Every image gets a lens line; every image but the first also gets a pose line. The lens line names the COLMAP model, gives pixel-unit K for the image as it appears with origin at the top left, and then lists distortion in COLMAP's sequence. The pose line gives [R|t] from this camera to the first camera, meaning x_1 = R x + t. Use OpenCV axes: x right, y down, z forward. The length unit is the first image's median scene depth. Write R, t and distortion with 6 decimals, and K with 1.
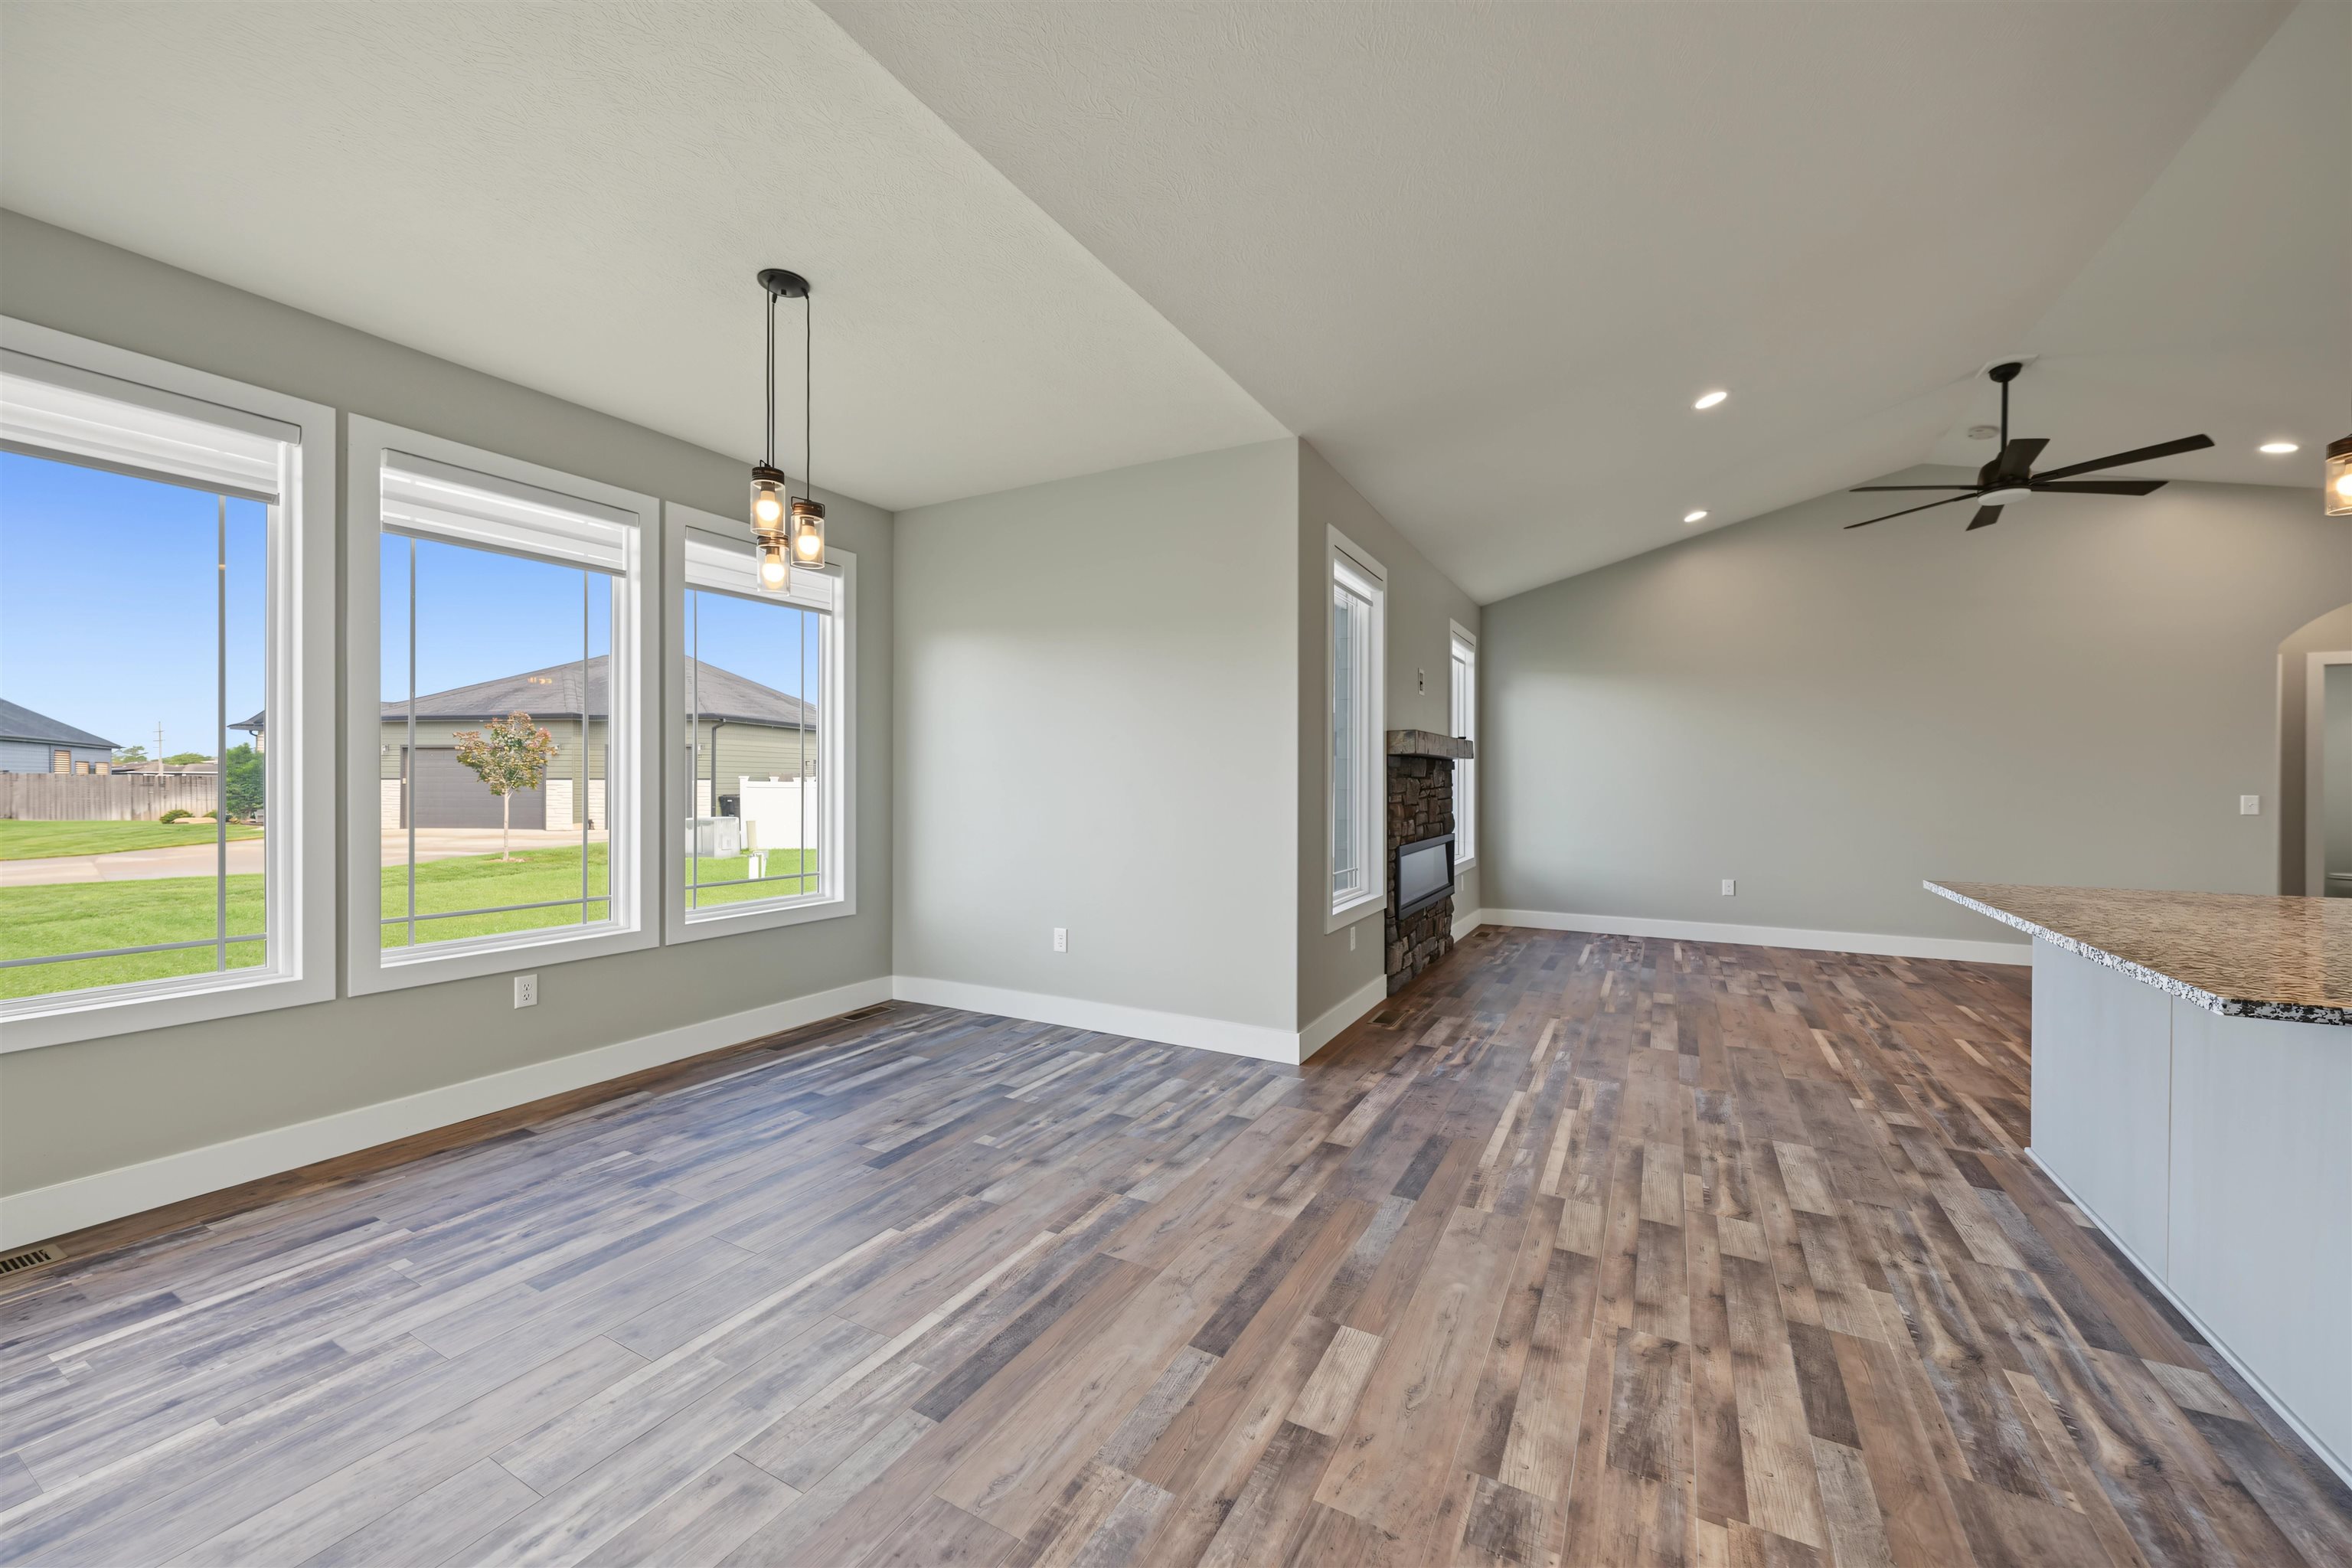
lens RADIAL K [[901.2, 0, 1180.4], [0, 901.2, 778.8], [0, 0, 1]] dist [-0.002140, 0.000455]
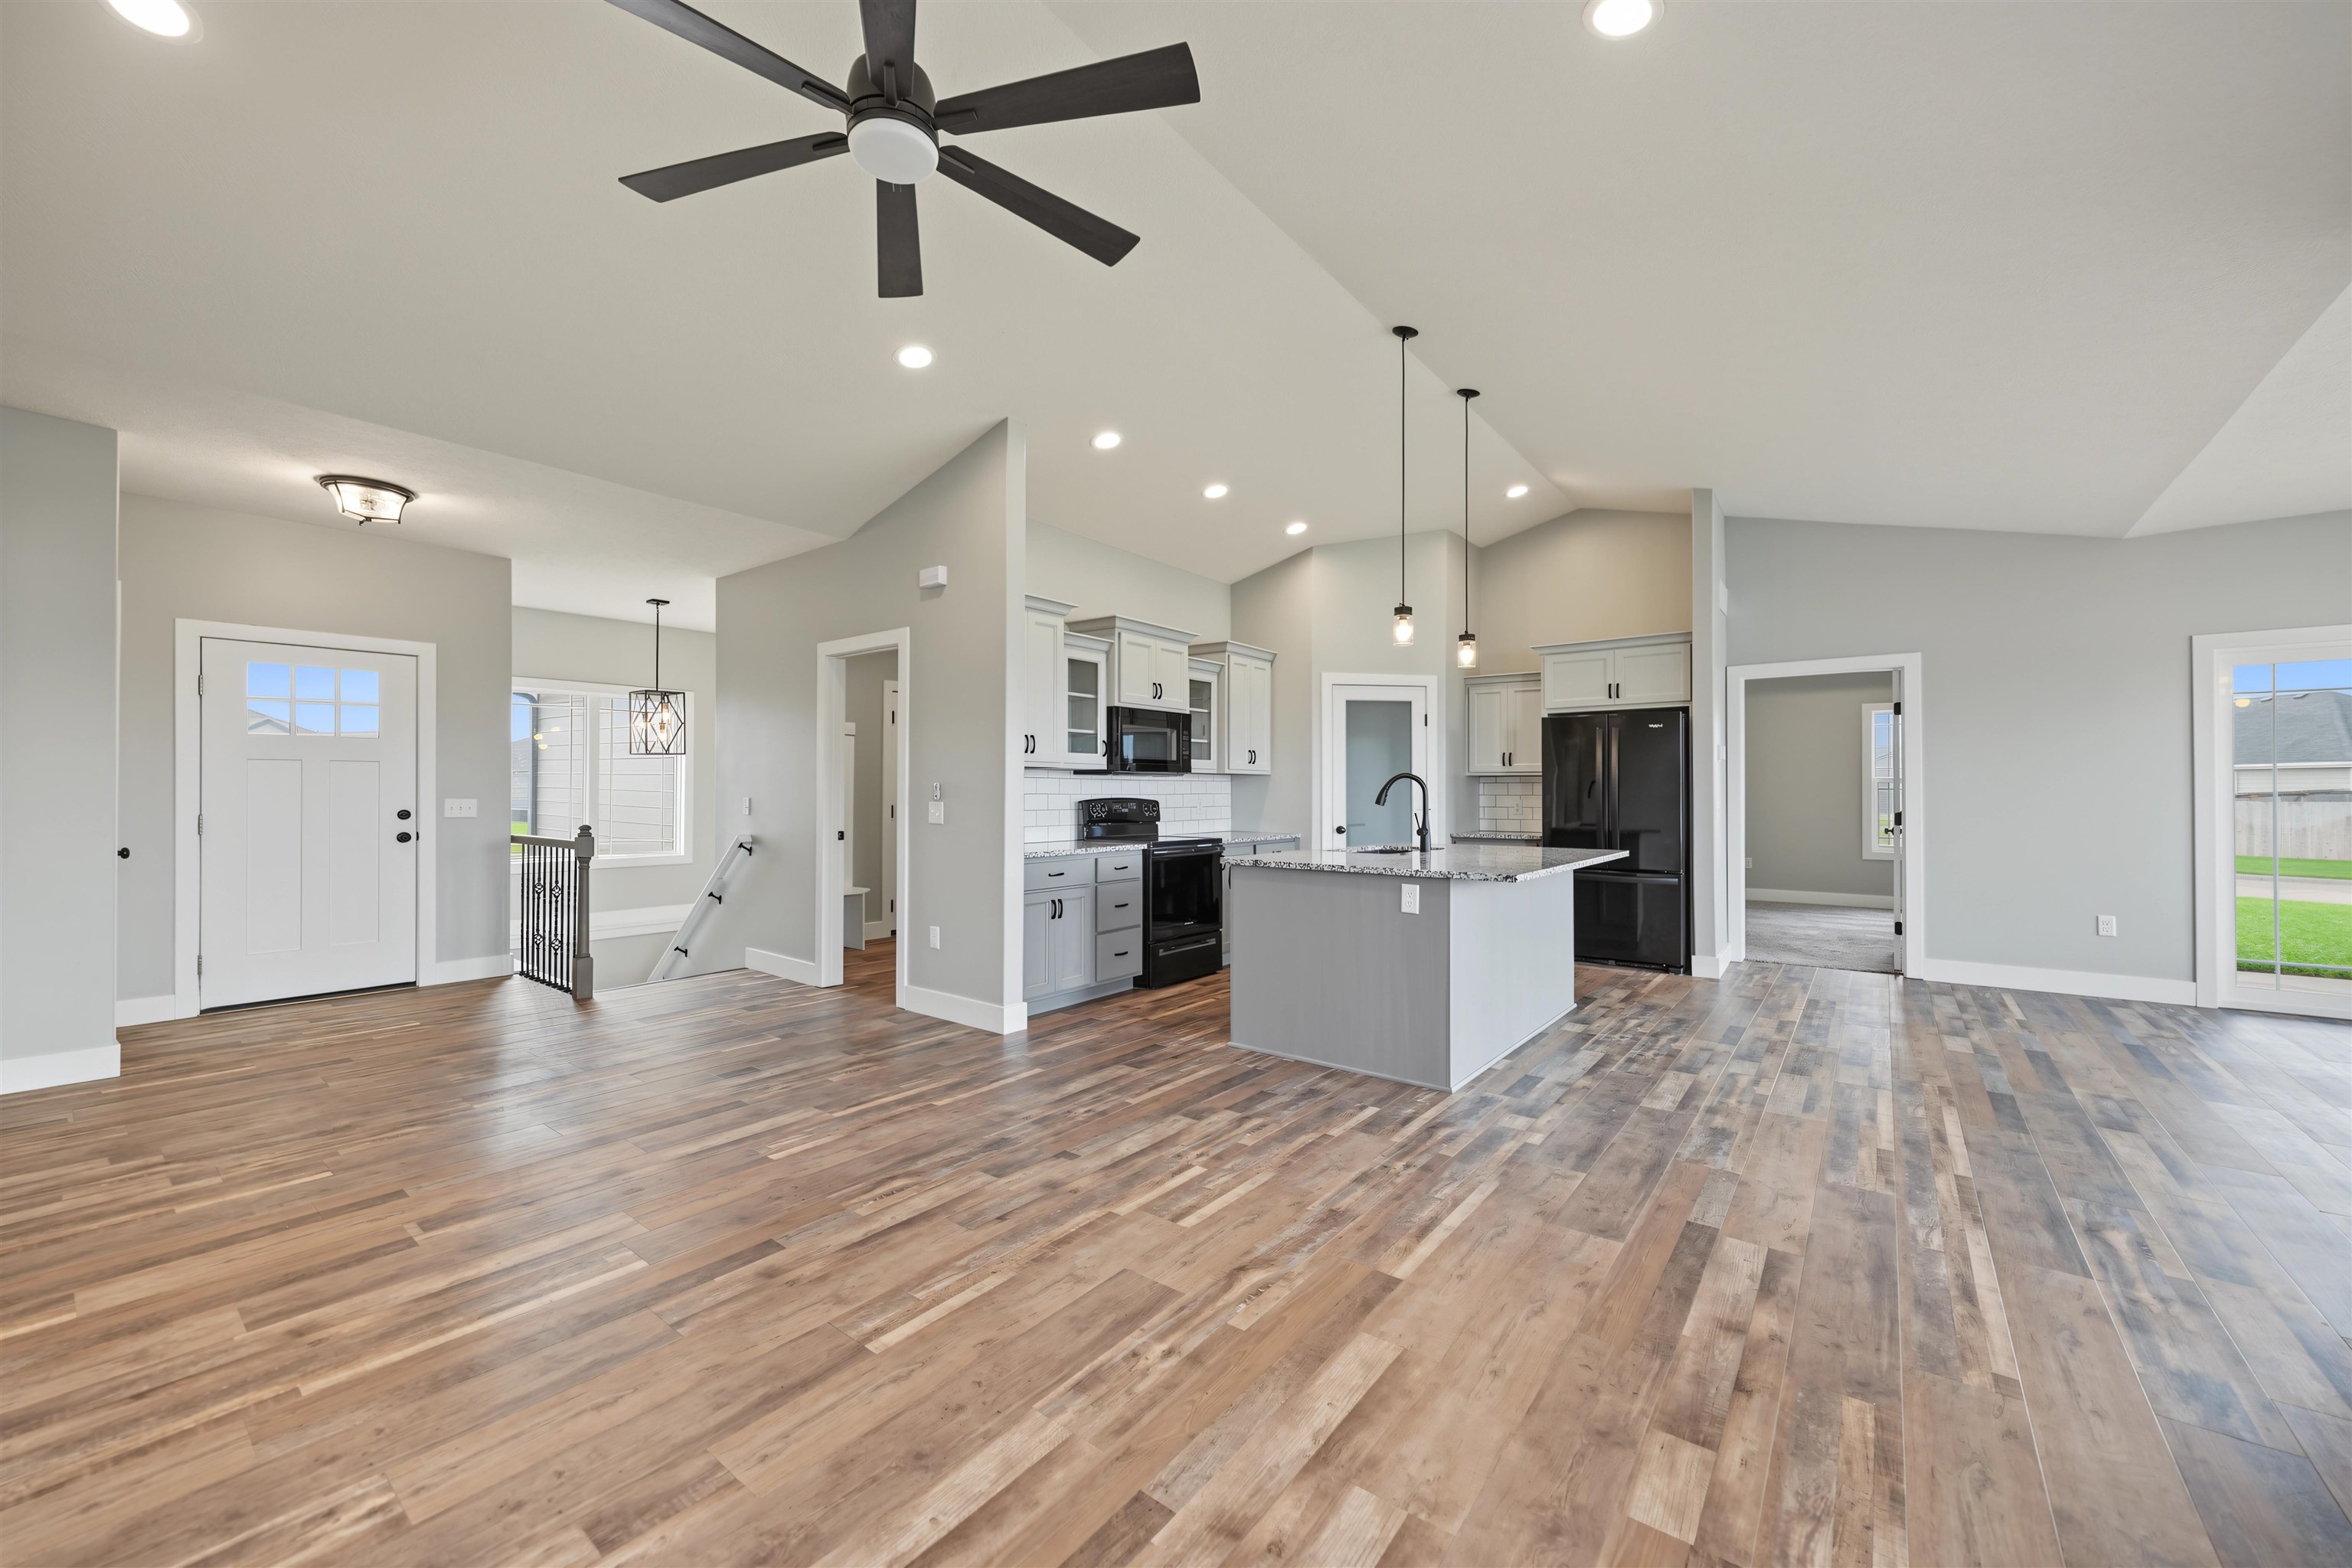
lens RADIAL K [[901.2, 0, 1180.4], [0, 901.2, 781.2], [0, 0, 1]] dist [-0.002140, 0.000455]
pose [[-0.986716, -0.001587, 0.162445, 1.064145], [-0.003426, 0.999933, -0.011041, 0.011424], [-0.162416, -0.011451, -0.986656, 2.171750]]
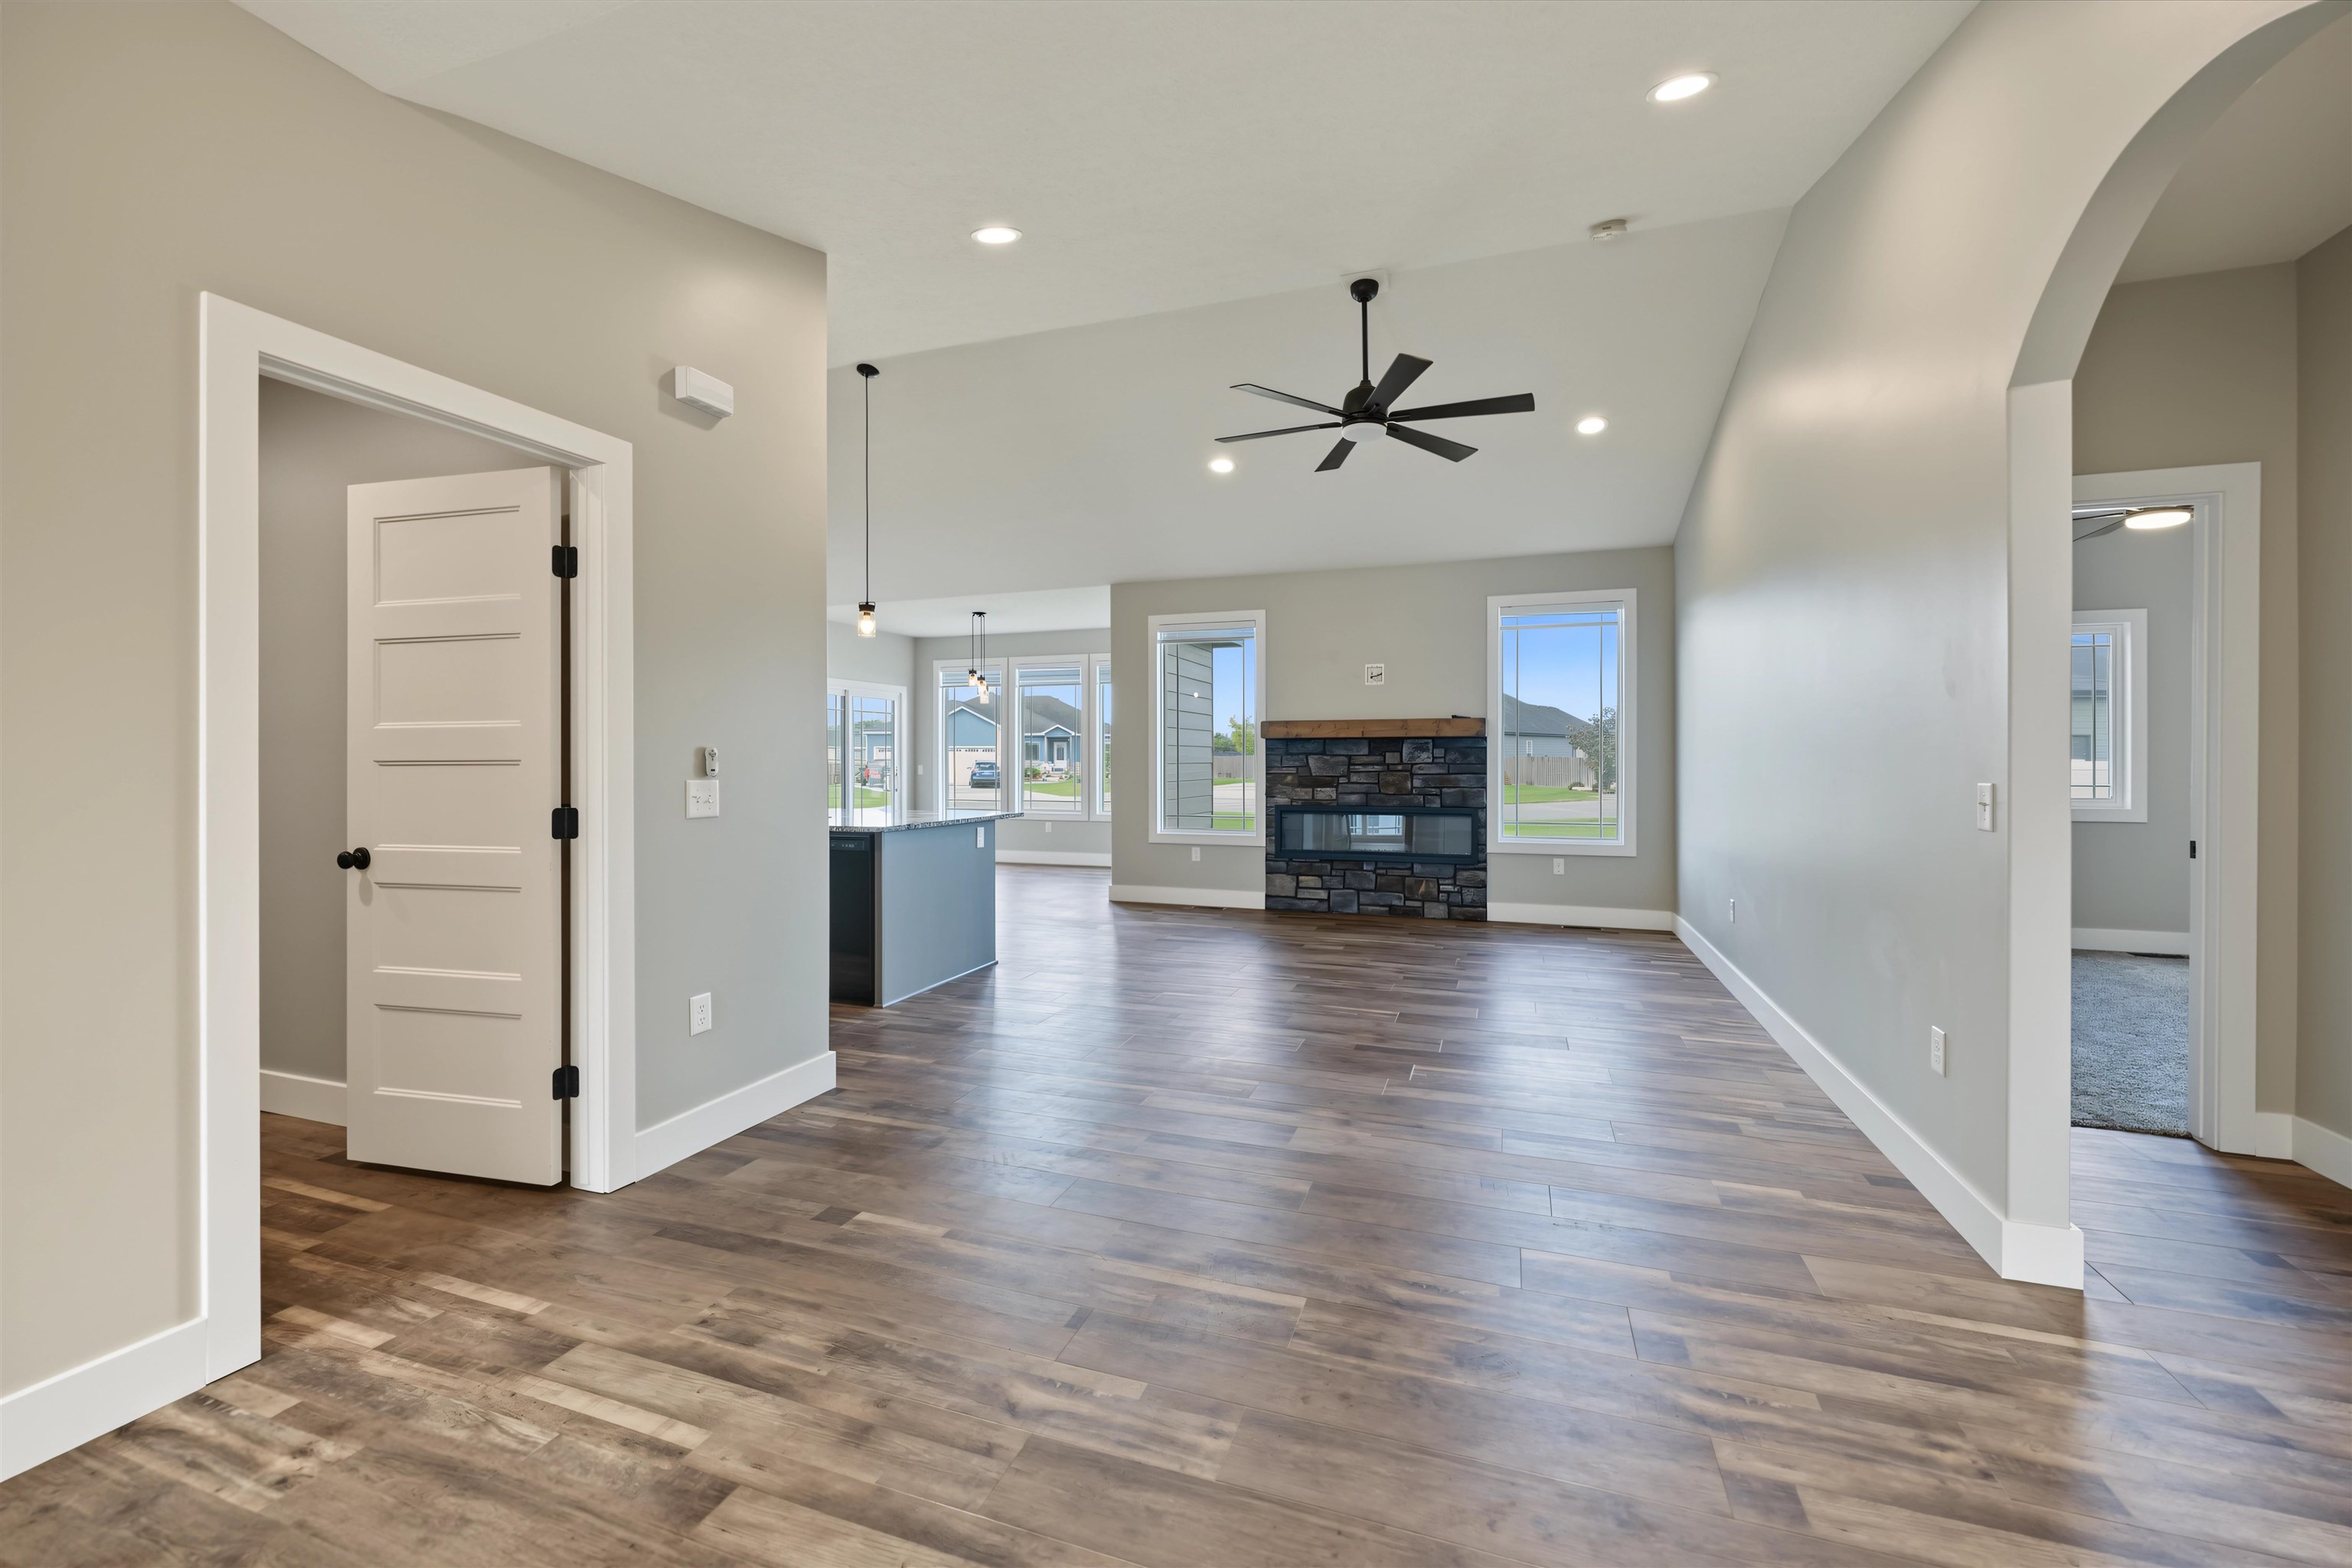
lens RADIAL K [[935.1, 0, 1189.5], [0, 935.1, 760.0], [0, 0, 1]] dist [0.002581, -0.001766]
pose [[0.167346, -0.002345, -0.985895, 2.742360], [0.000504, 0.999997, -0.002293, 0.013738], [0.985898, -0.000113, 0.167347, 1.028752]]
